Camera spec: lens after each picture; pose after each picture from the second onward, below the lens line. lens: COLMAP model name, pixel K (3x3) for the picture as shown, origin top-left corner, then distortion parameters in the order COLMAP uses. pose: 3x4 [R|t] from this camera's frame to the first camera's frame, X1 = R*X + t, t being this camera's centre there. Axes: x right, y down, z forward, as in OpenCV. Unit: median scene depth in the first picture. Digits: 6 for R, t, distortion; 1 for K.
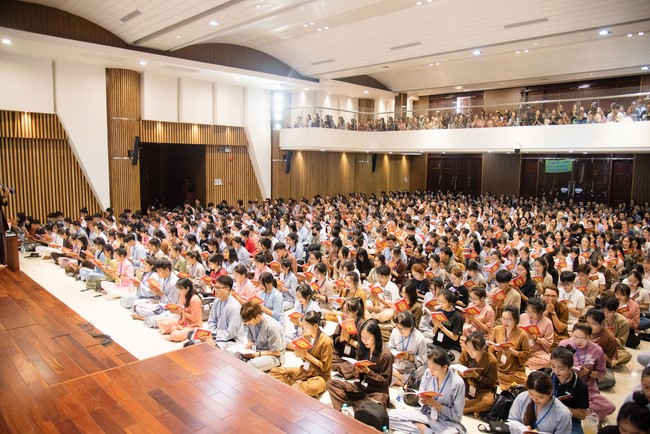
lens RADIAL K [[460.5, 0, 321.9], [0, 460.5, 216.9], [0, 0, 1]] dist [-0.114329, 0.074308]
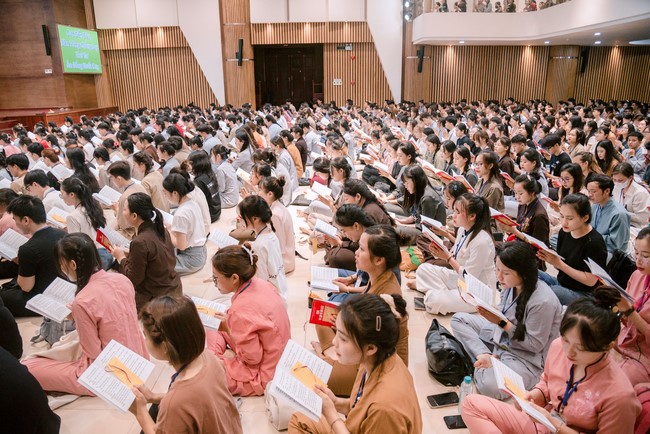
lens RADIAL K [[466.0, 0, 320.3], [0, 466.0, 220.6], [0, 0, 1]] dist [-0.118537, 0.080937]
pose [[0.691446, 0.183894, -0.698631, 0.507975], [-0.058762, 0.978172, 0.199317, 0.019579], [0.720035, -0.096764, 0.687159, 0.276156]]
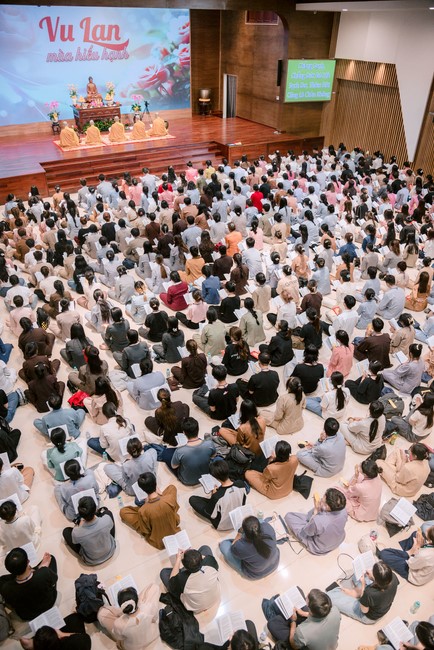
lens RADIAL K [[440.6, 0, 217.0], [0, 440.6, 325.0], [0, 0, 1]] dist [-0.110467, 0.066684]
pose [[-0.276498, 0.541478, -0.793946, 0.616764], [-0.130373, 0.797381, 0.589225, -0.214070], [0.952130, 0.266428, -0.149881, 0.686703]]
